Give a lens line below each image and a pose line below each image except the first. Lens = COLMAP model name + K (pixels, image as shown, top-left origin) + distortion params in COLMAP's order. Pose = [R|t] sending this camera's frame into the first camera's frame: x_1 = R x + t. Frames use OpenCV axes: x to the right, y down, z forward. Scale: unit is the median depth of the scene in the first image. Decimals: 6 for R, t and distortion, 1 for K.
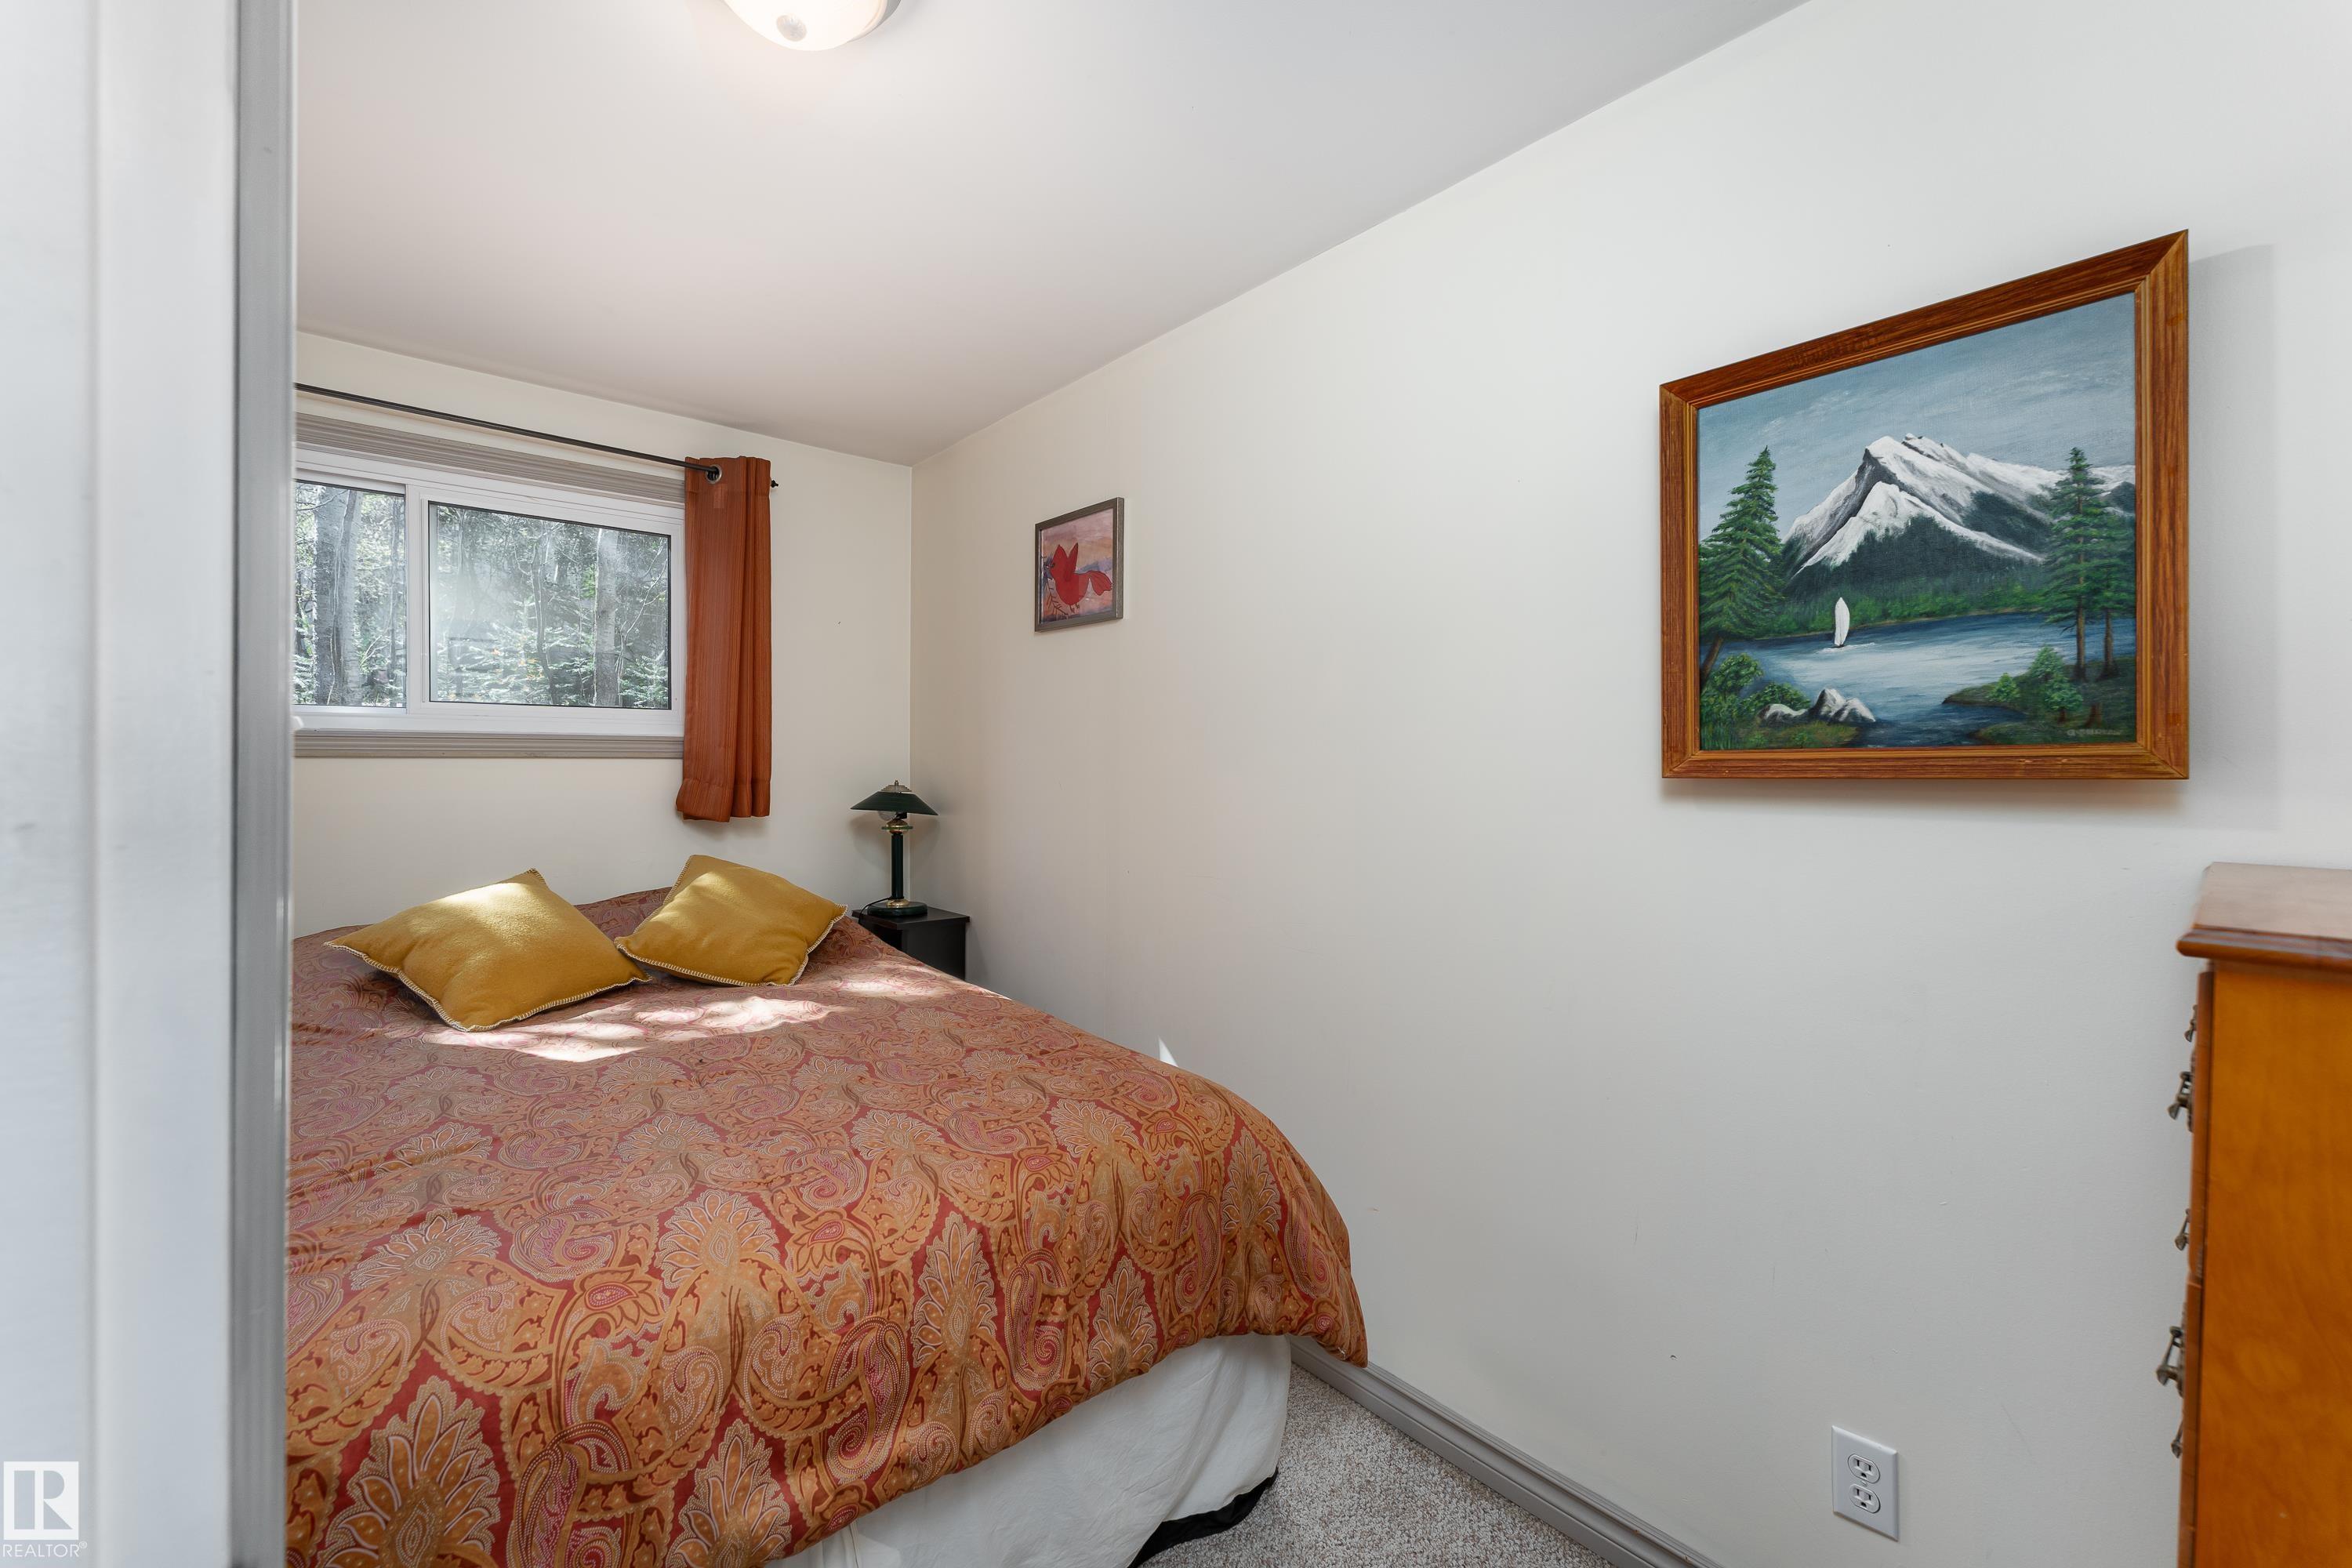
lens RADIAL K [[957.7, 0, 1174.6], [0, 957.7, 766.3], [0, 0, 1]] dist [0.002974, 0.000904]
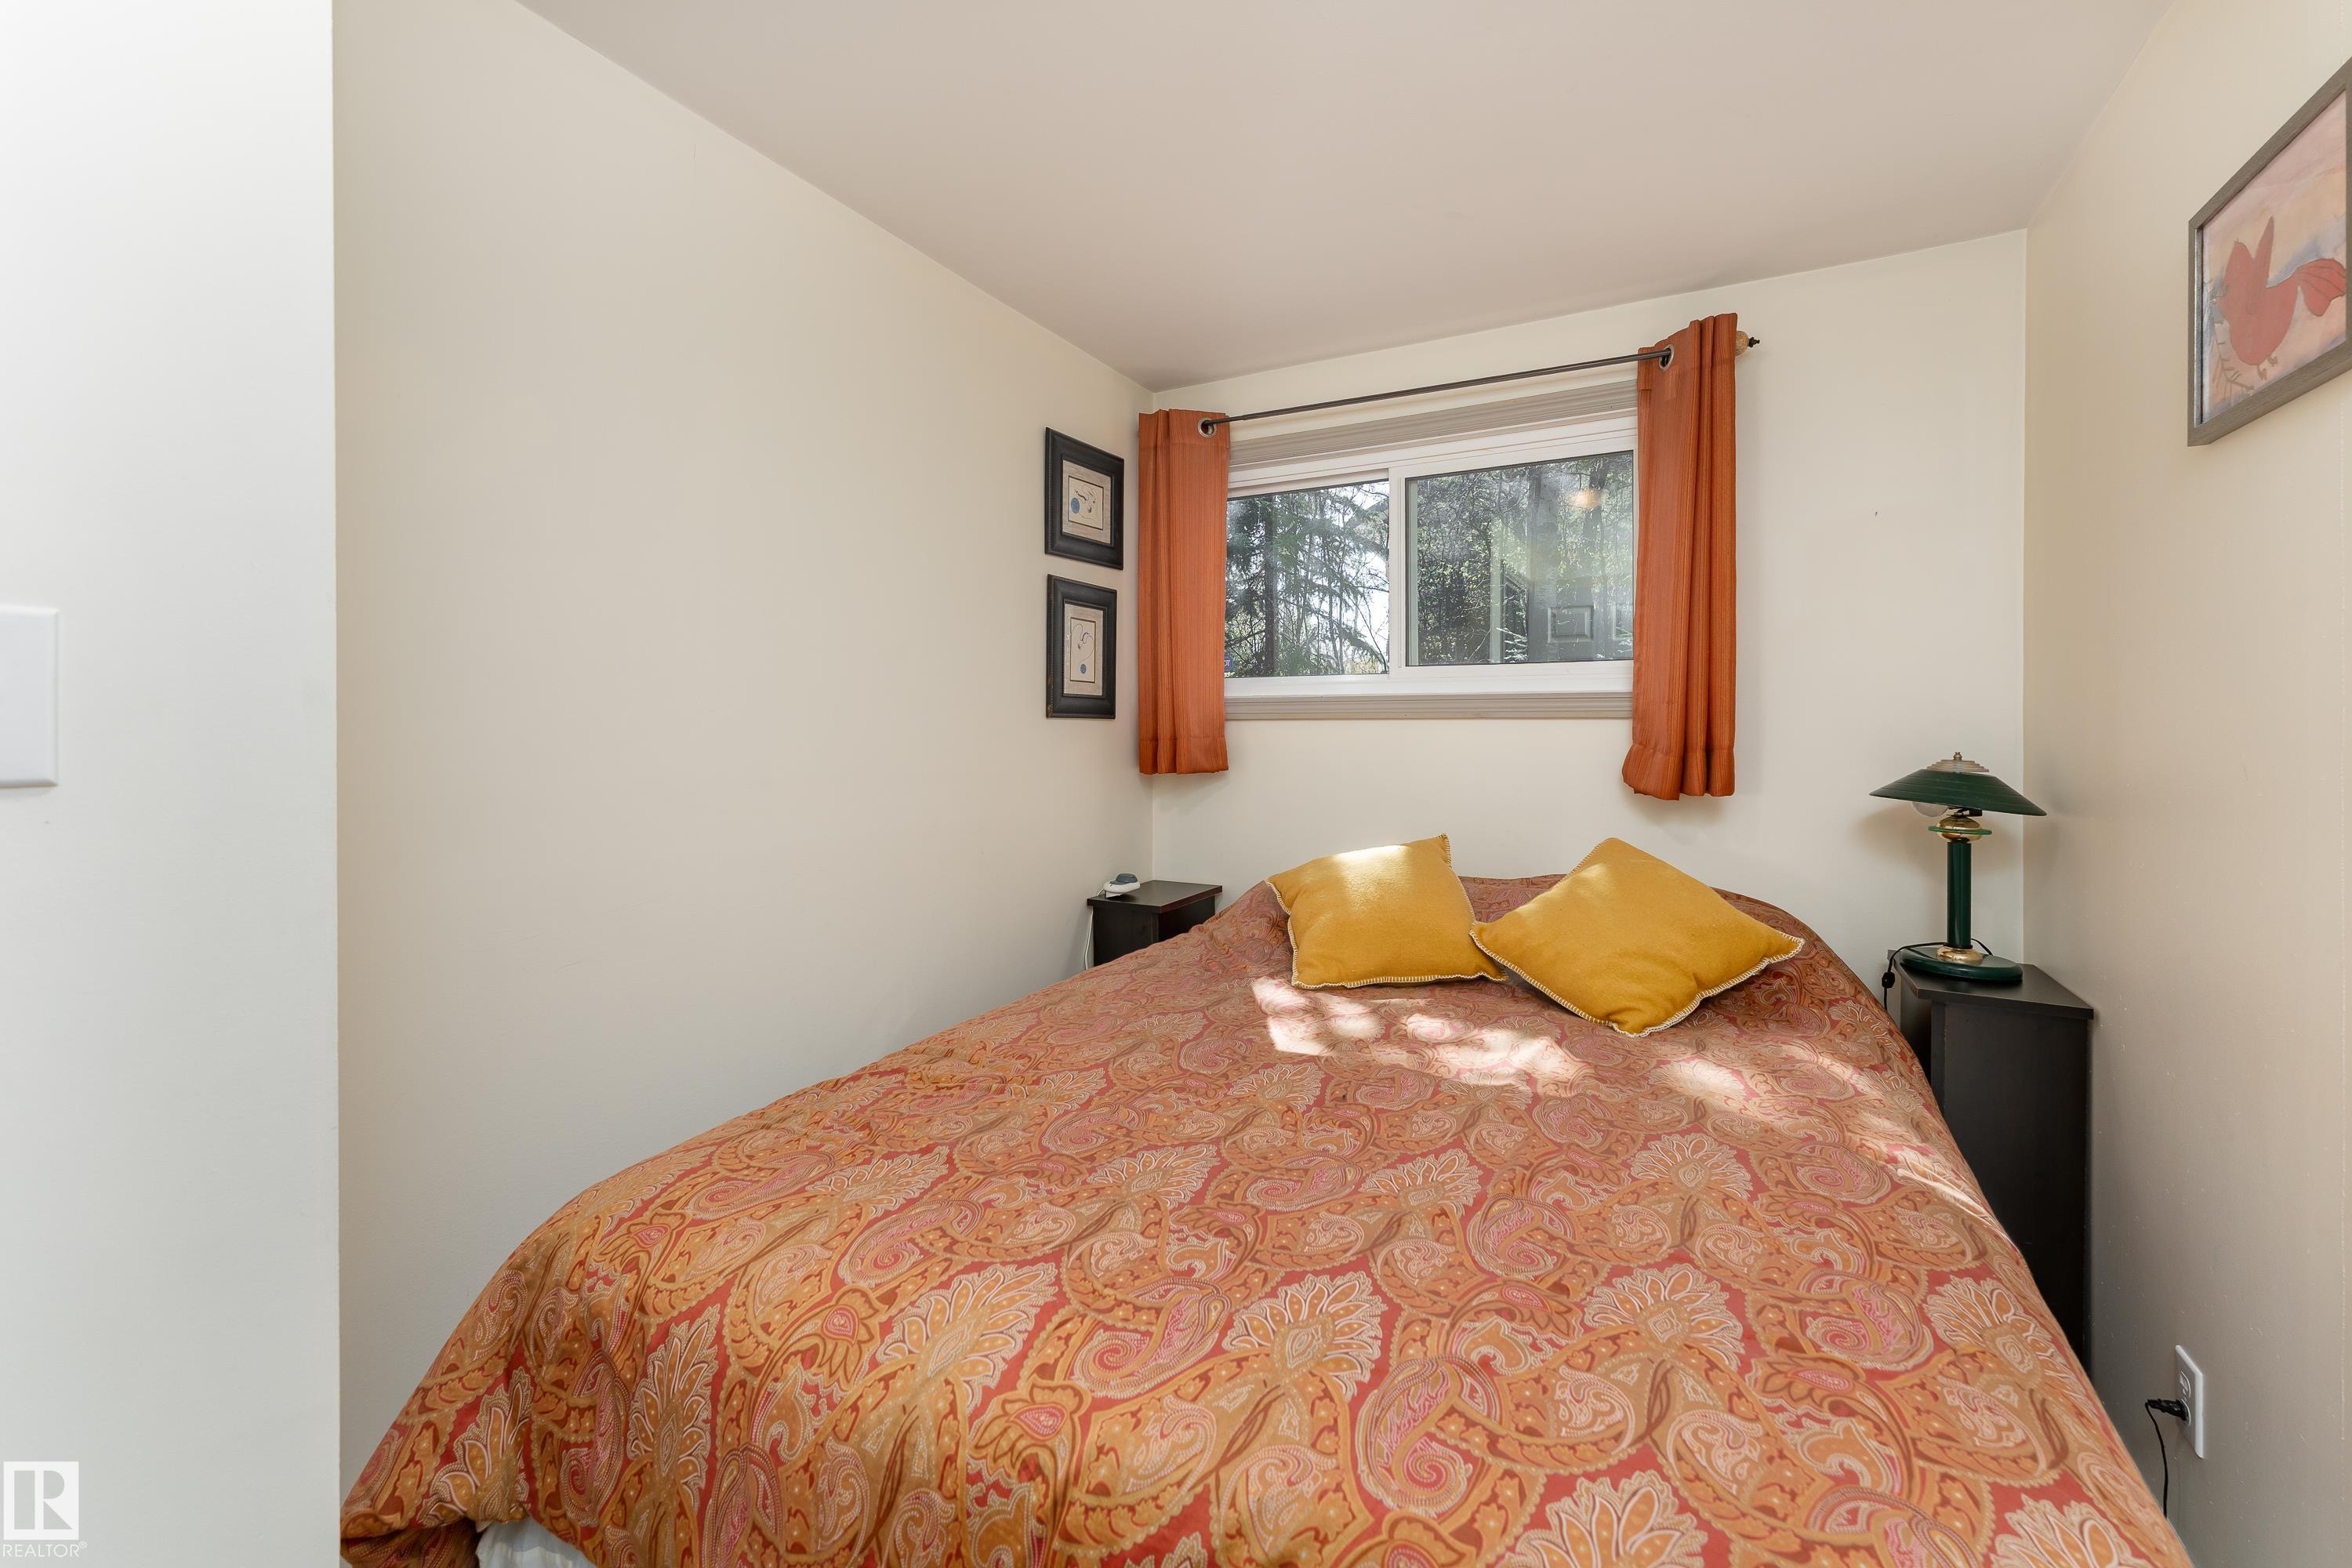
lens RADIAL K [[957.7, 0, 1193.1], [0, 957.7, 738.6], [0, 0, 1]] dist [0.002974, 0.000904]
pose [[0.349895, 0.016456, -0.936644, 0.215105], [-0.004469, 0.999864, 0.015898, -0.004867], [0.936778, -0.001377, 0.349921, 0.613240]]
